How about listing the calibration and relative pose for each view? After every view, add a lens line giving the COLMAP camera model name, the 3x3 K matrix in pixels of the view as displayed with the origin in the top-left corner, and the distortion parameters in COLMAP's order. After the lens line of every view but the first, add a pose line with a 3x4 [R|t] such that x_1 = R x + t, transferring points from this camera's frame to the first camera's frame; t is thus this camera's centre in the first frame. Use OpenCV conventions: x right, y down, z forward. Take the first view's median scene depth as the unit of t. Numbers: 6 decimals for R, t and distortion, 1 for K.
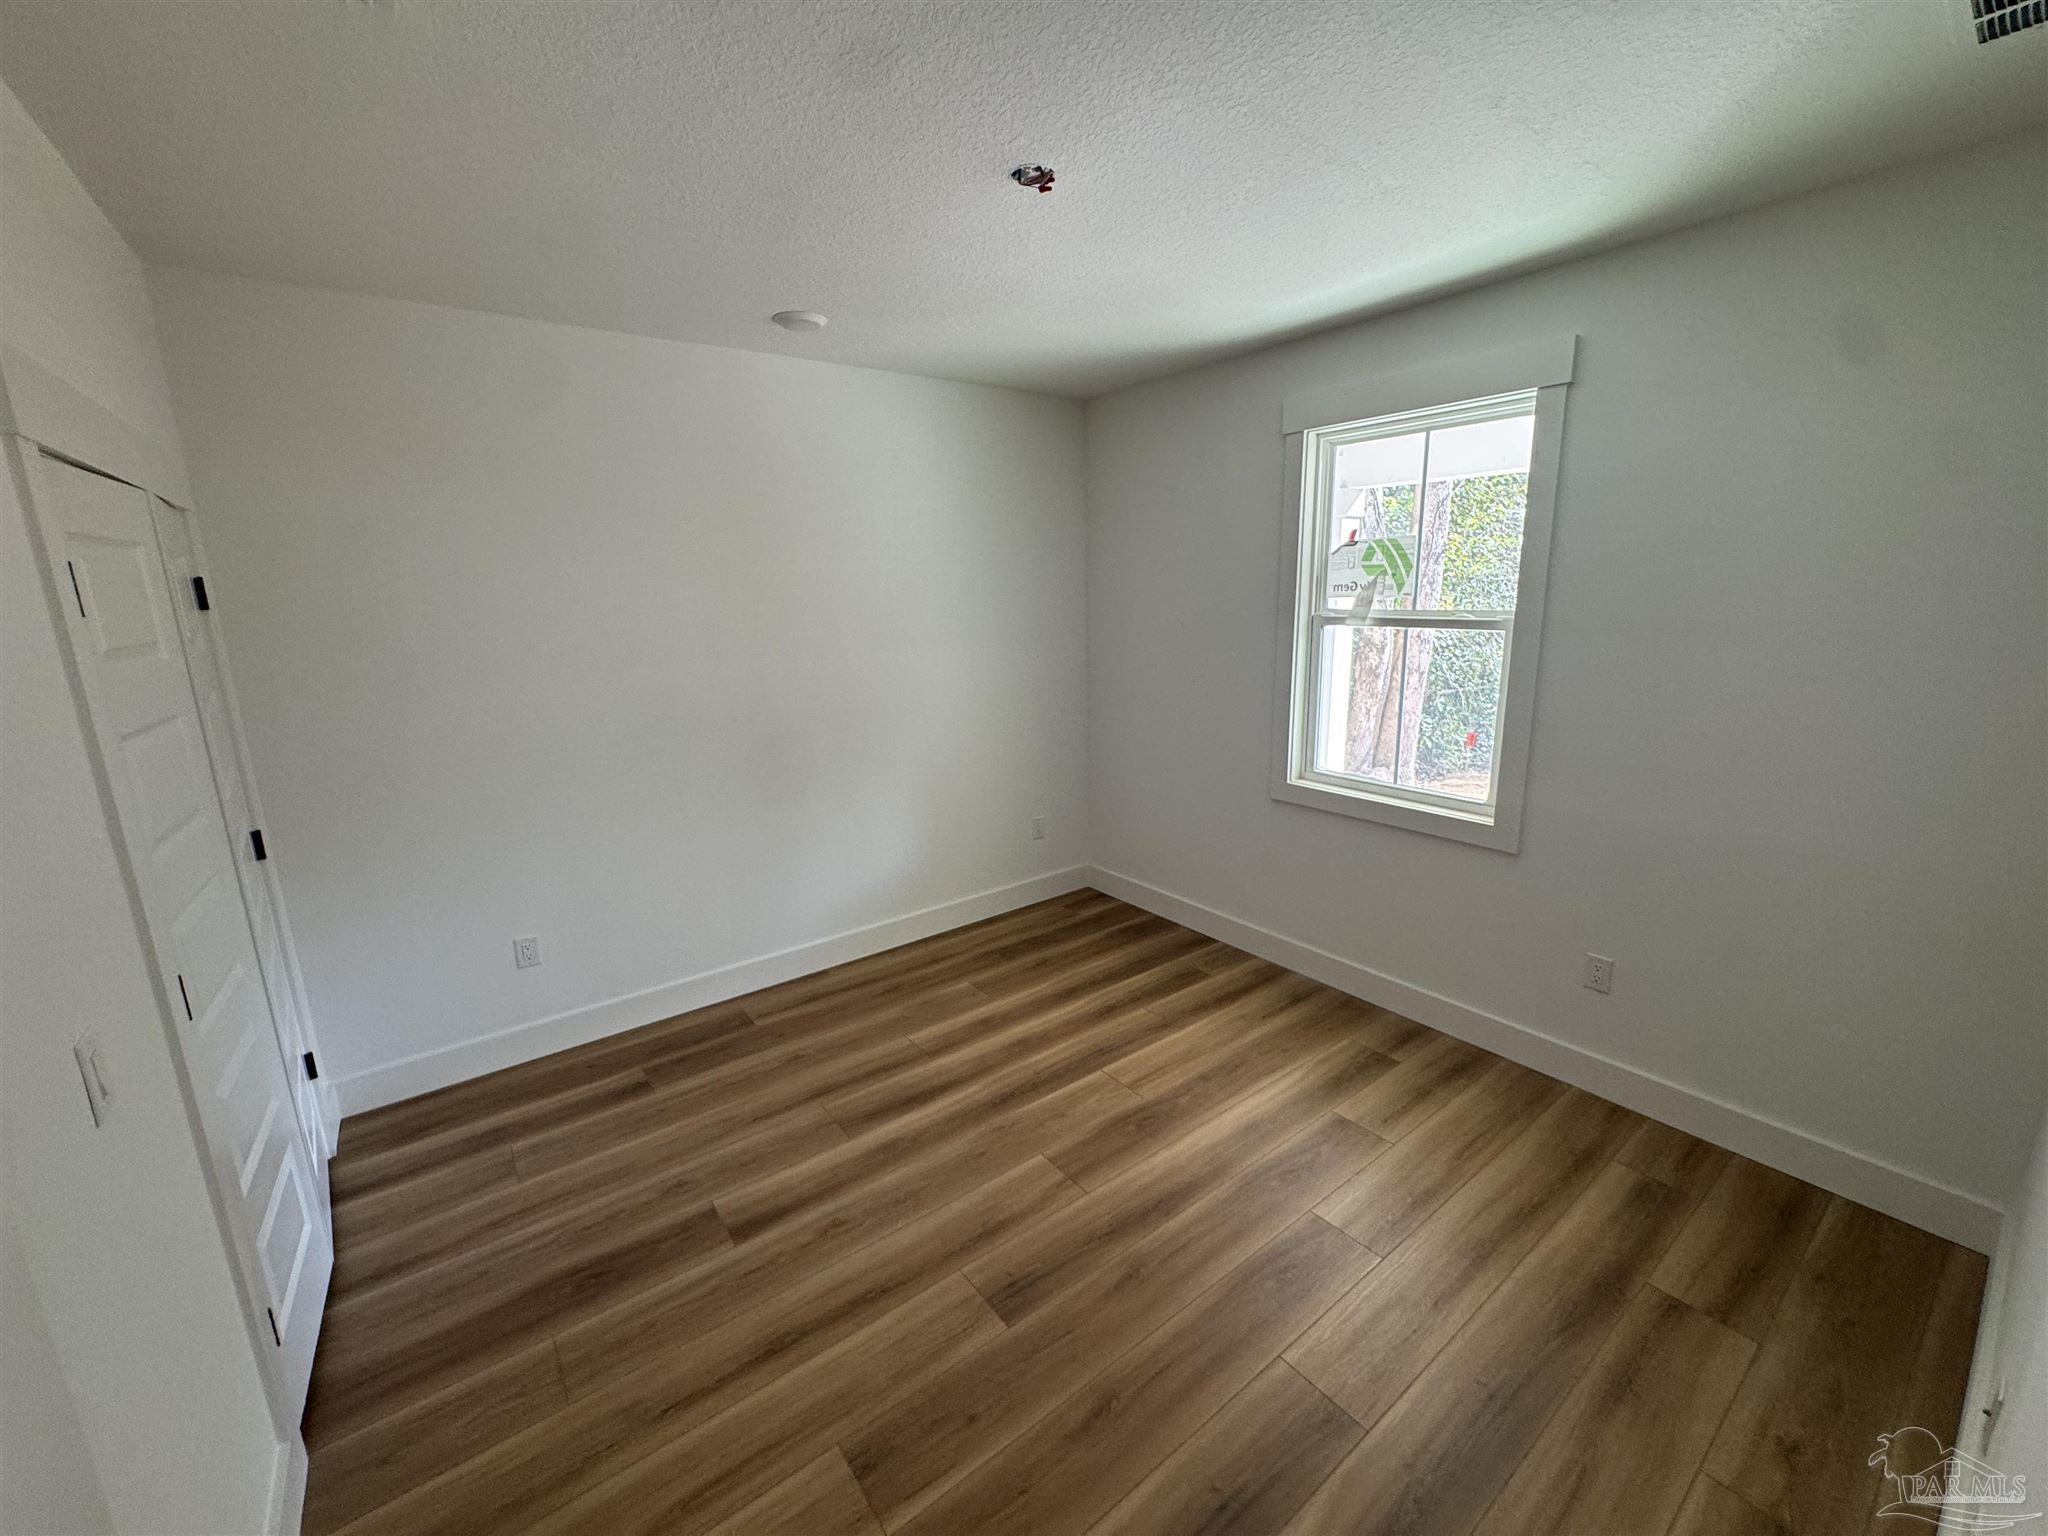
lens RADIAL K [[821.6, 0, 1024.0], [0, 821.6, 768.0], [0, 0, 1]] dist [-0.002519, -0.000082]
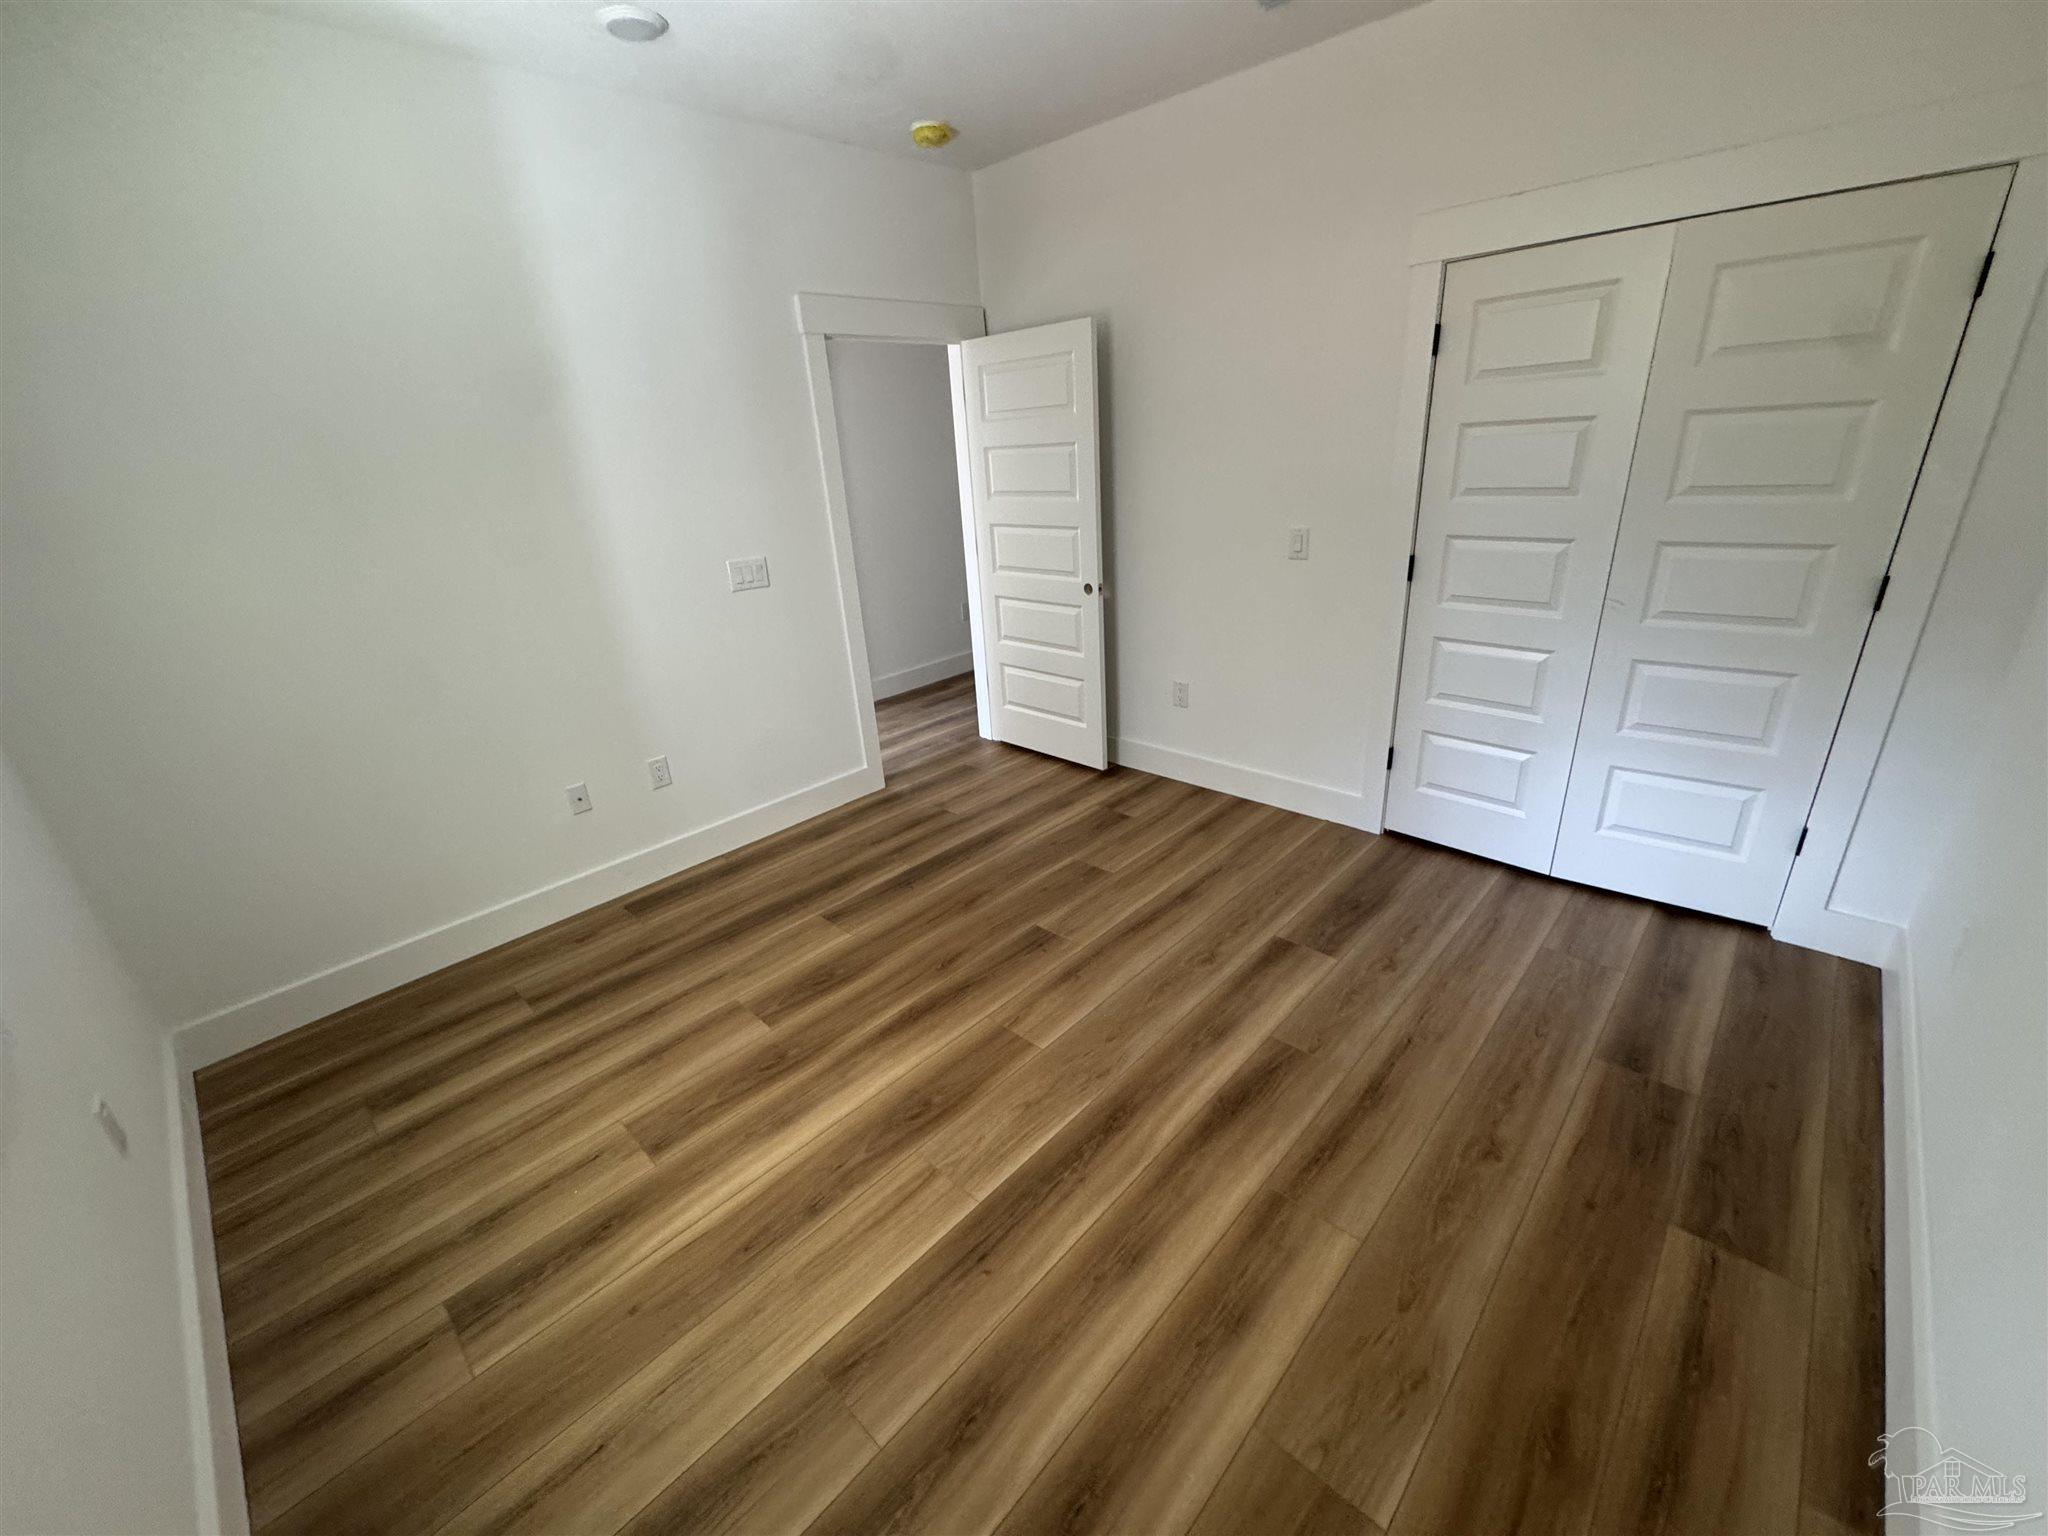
lens RADIAL K [[821.6, 0, 1024.0], [0, 821.6, 768.0], [0, 0, 1]] dist [-0.002519, -0.000082]
pose [[-0.982518, 0.140048, -0.122661, 0.106948], [0.045331, 0.819004, 0.571994, -0.280378], [0.180566, 0.556434, -0.811034, 1.554607]]
